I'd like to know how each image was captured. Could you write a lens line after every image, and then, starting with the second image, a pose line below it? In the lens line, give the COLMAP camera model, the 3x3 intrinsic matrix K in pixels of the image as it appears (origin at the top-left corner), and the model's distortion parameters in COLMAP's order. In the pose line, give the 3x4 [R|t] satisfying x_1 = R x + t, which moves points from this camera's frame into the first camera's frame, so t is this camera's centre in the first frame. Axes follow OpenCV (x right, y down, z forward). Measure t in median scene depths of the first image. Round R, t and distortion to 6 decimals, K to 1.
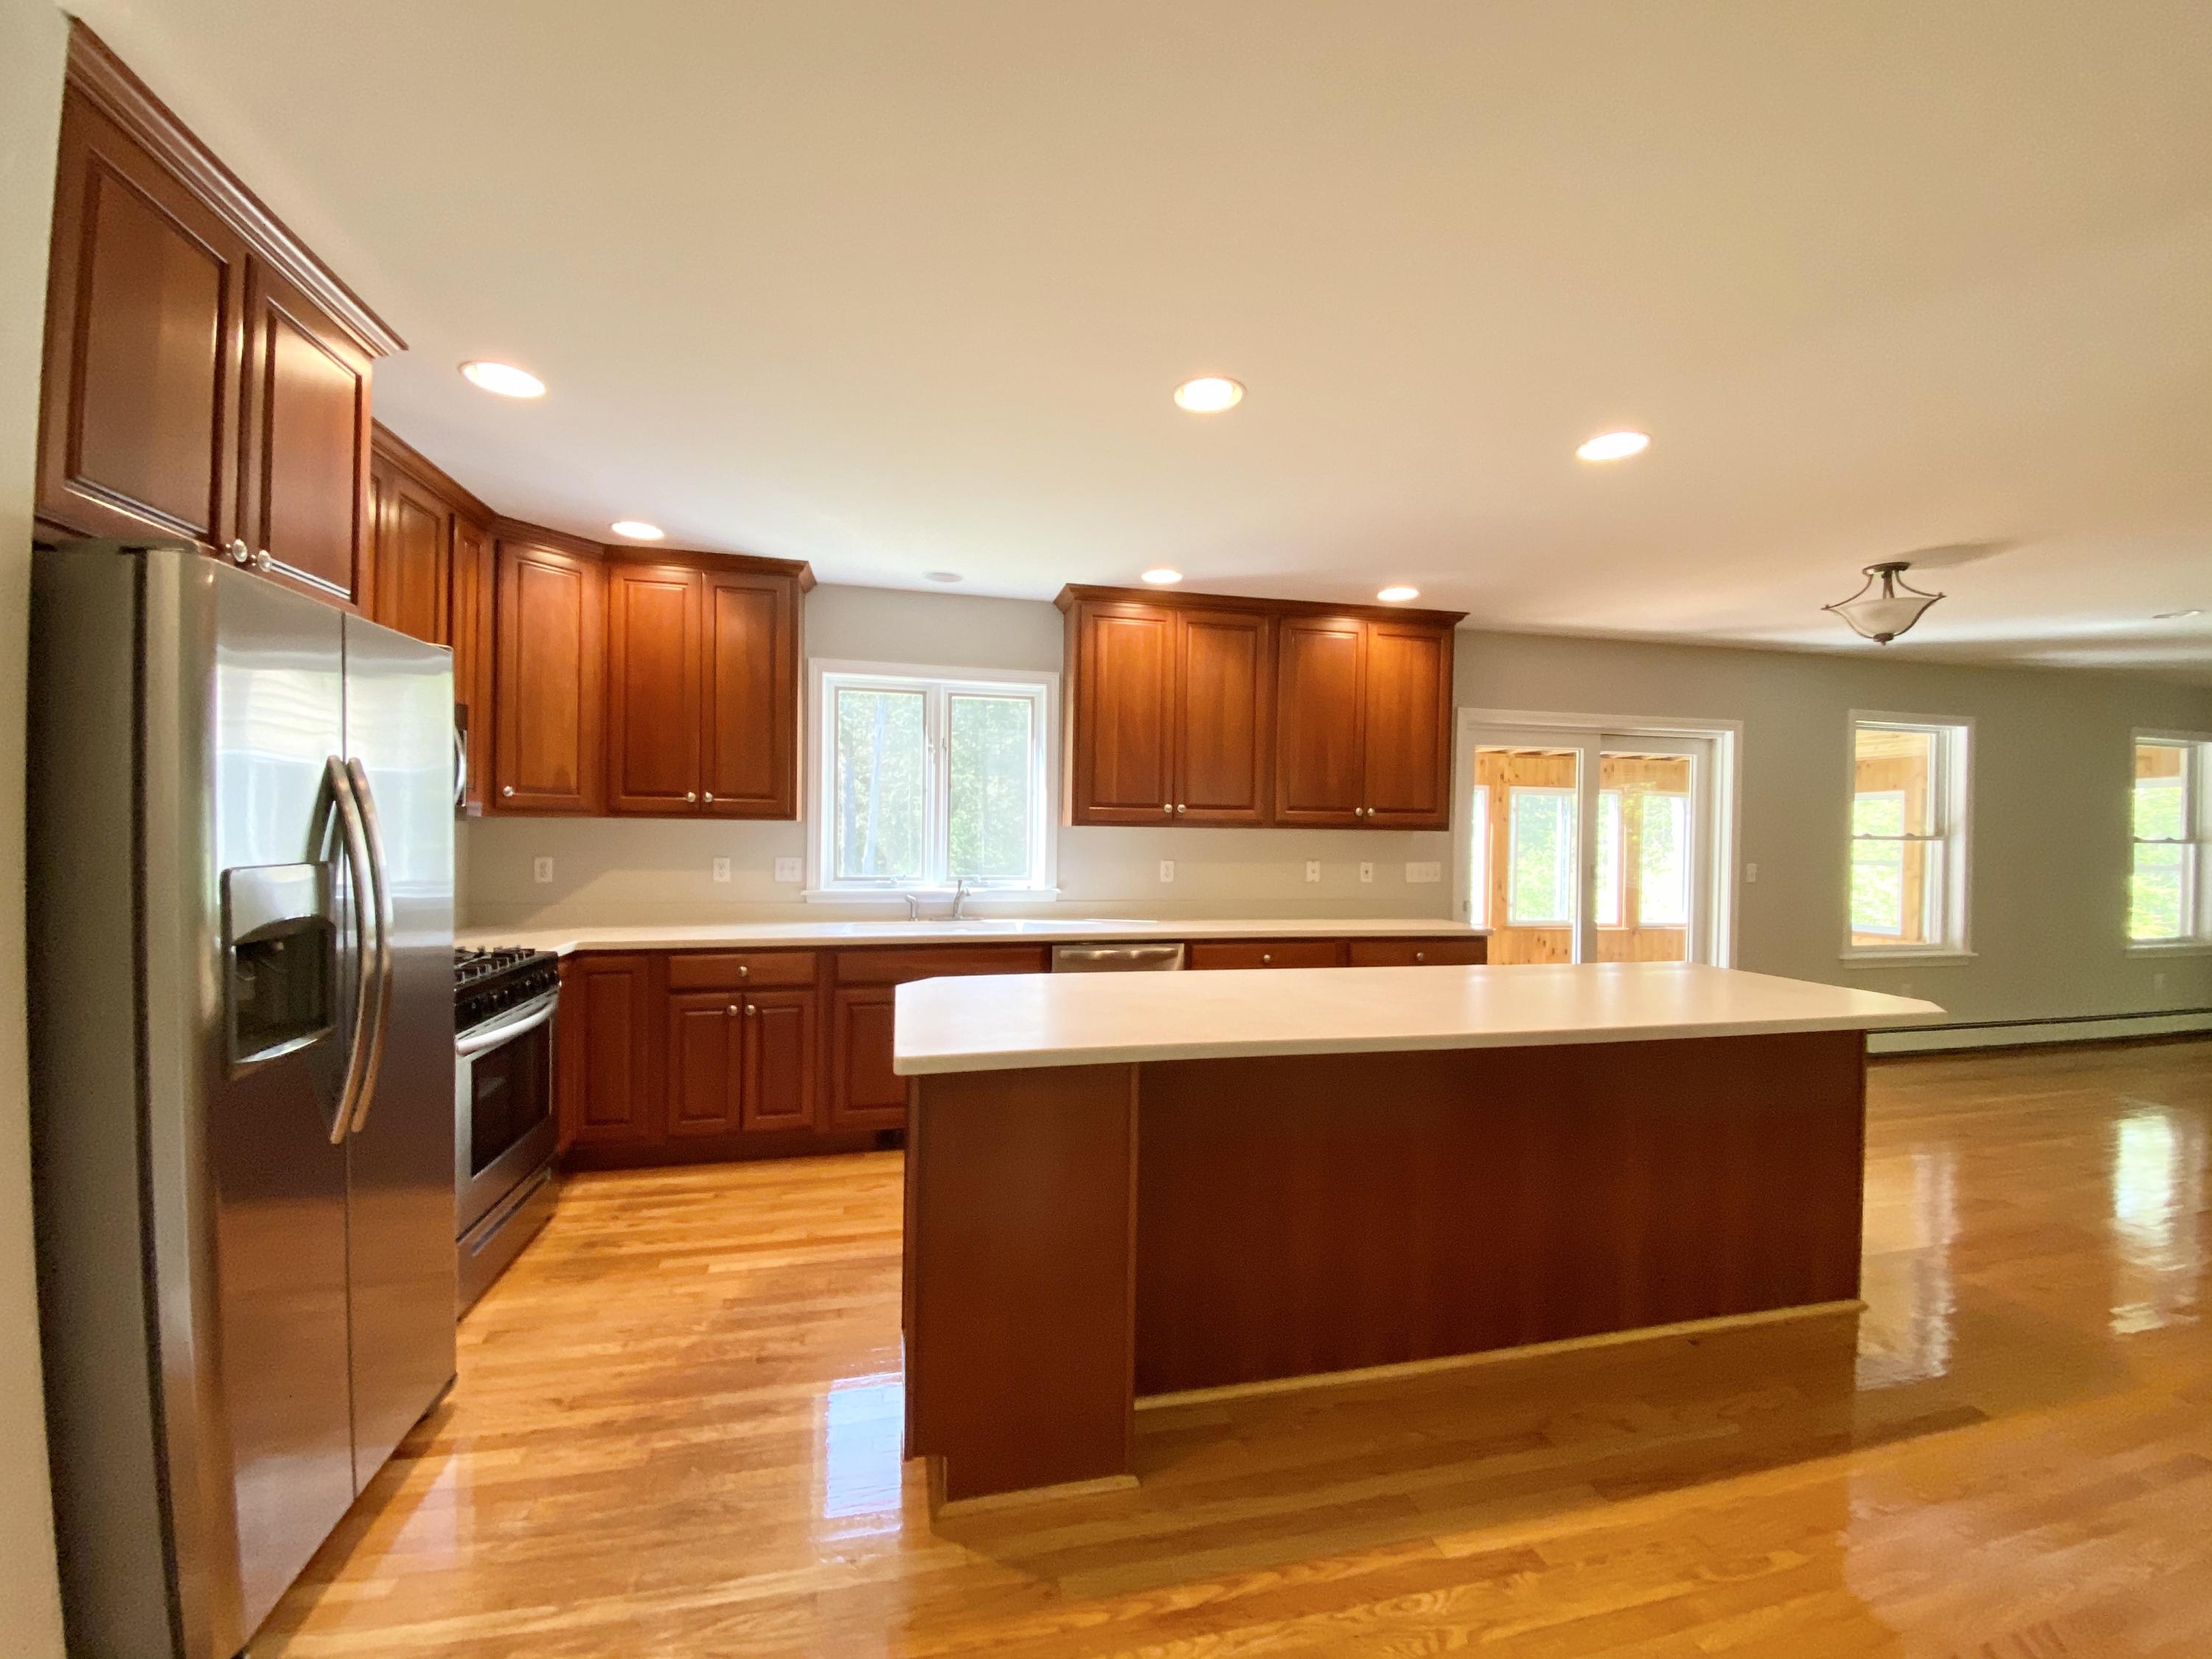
lens RADIAL K [[885.4, 0, 1106.0], [0, 885.4, 829.5], [0, 0, 1]] dist [-0.024170, -0.000151]
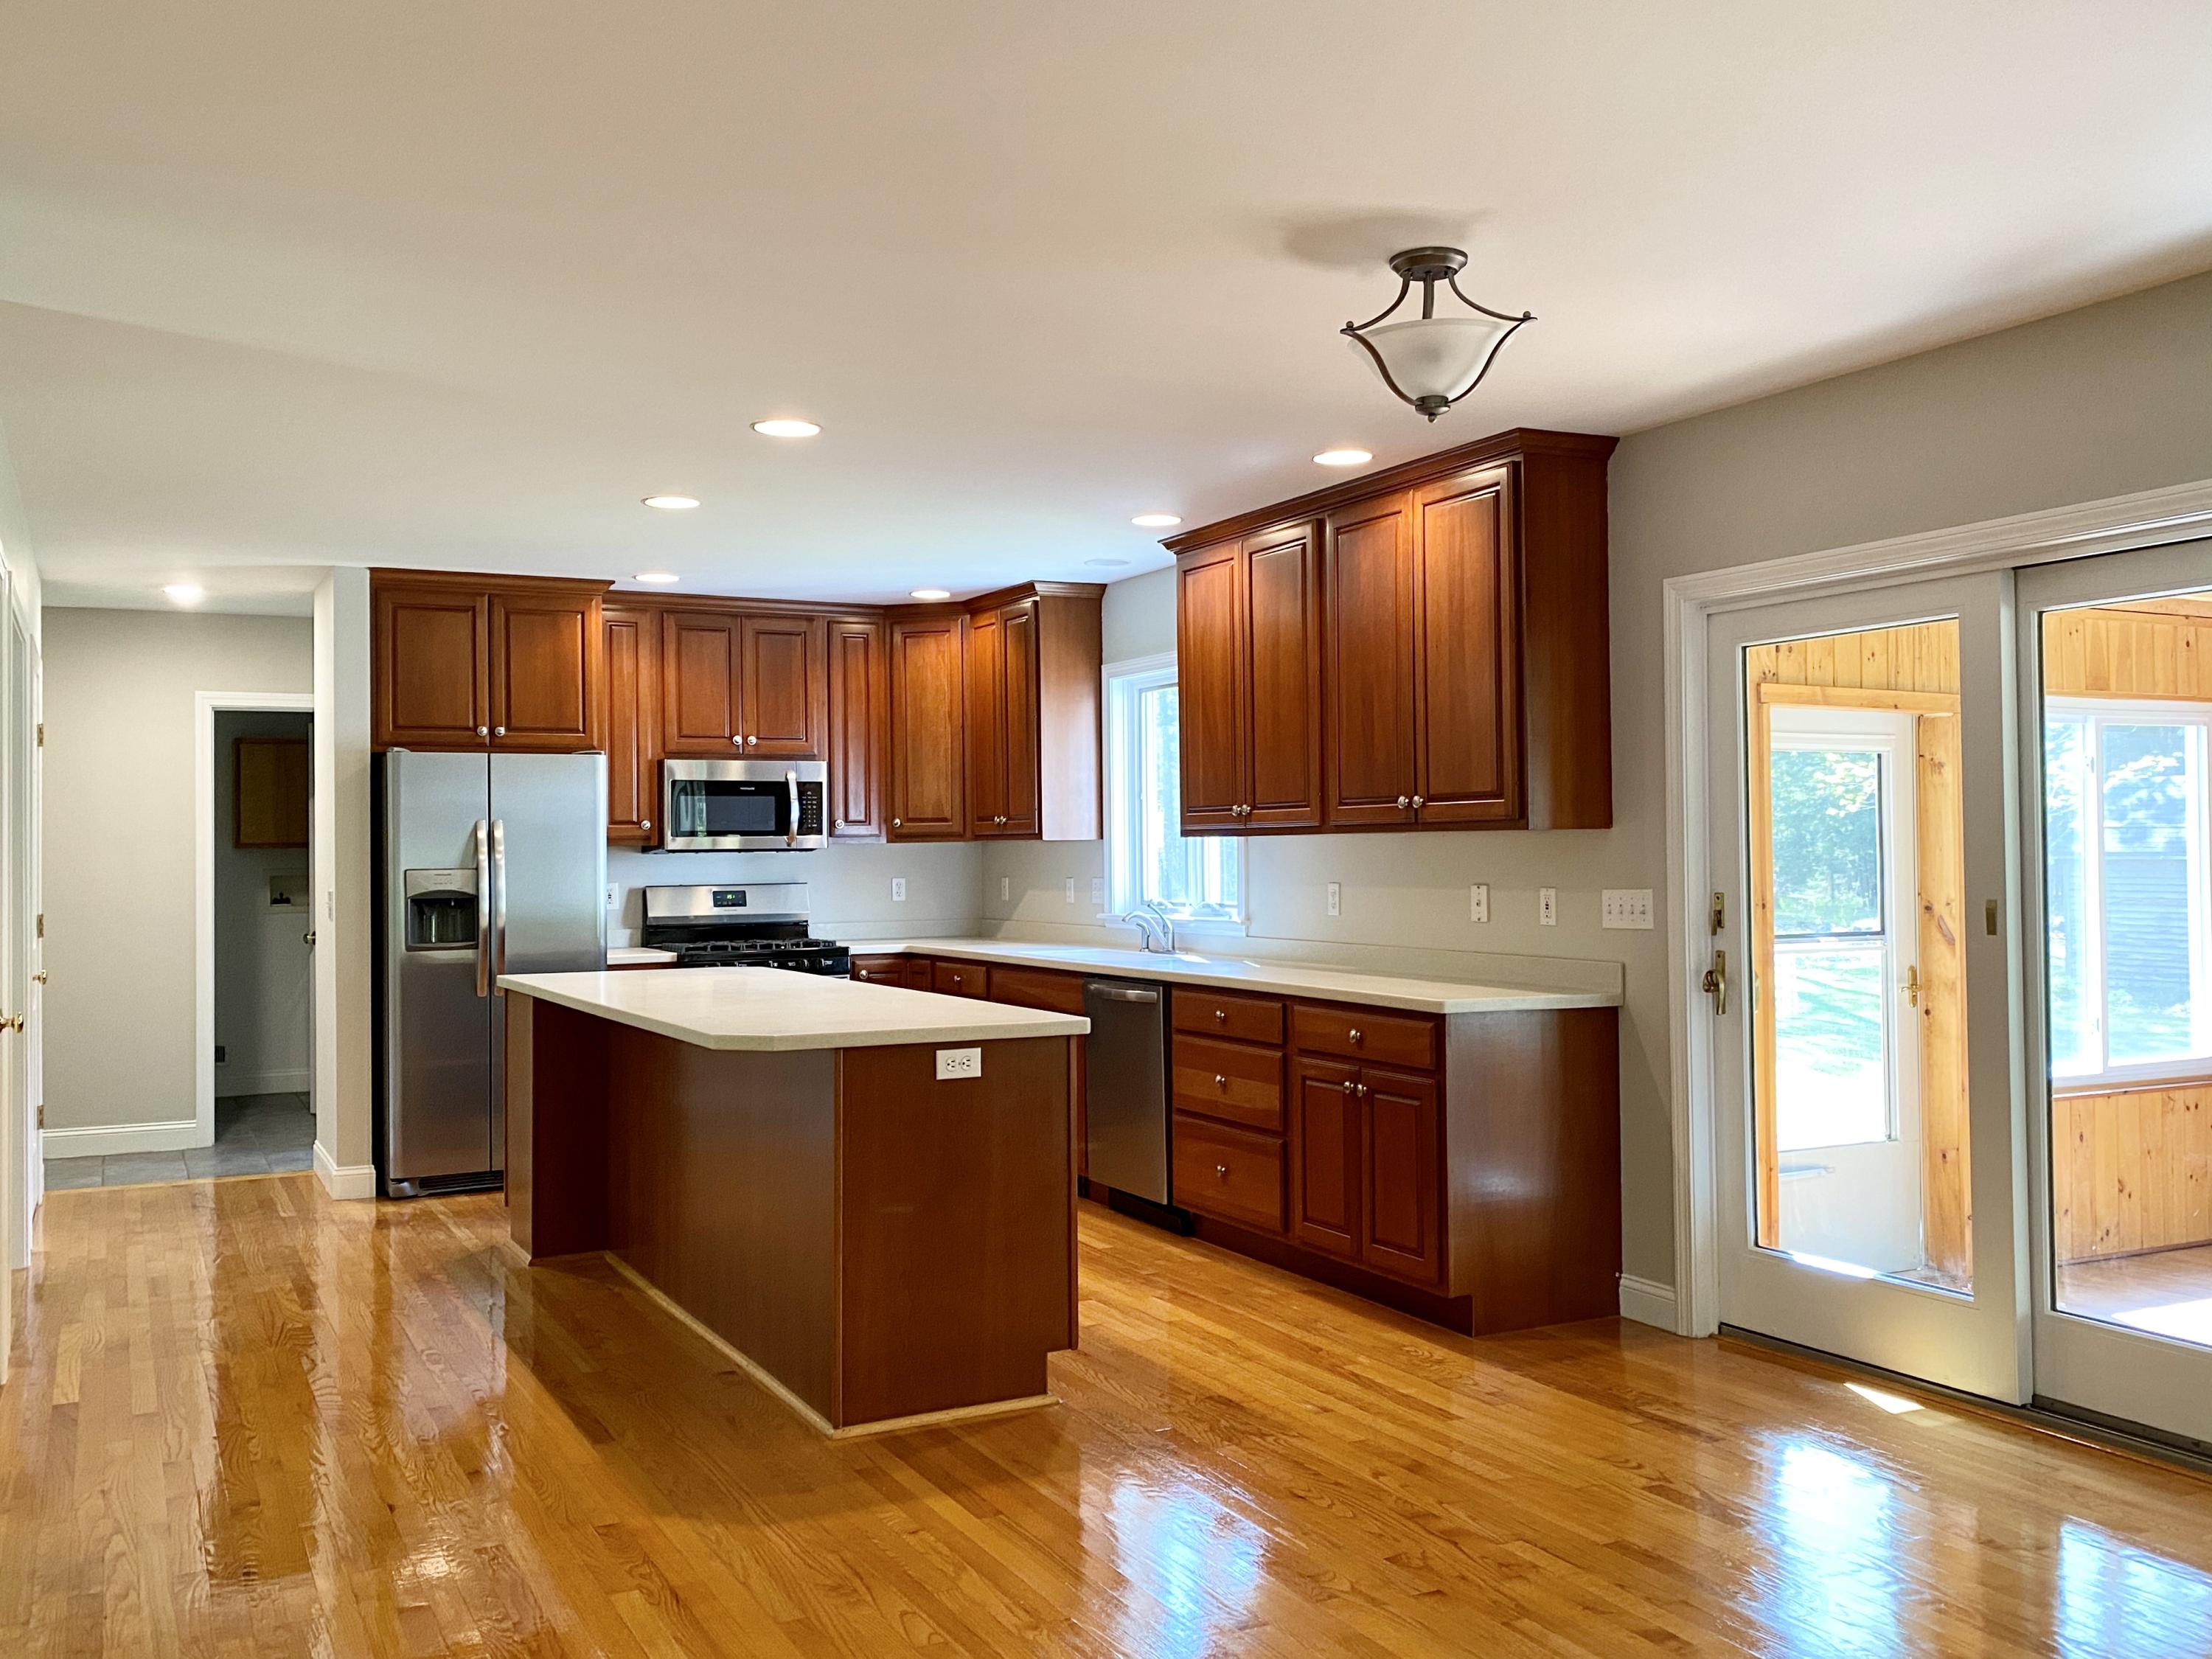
lens RADIAL K [[1905.1, 0, 1106.0], [0, 1905.1, 829.5], [0, 0, 1]] dist [-0.001152, 0.000711]
pose [[0.236455, -0.026757, -0.971274, 1.492207], [0.014432, 0.999607, -0.024024, 0.026476], [0.971535, -0.008337, 0.236748, 0.482128]]
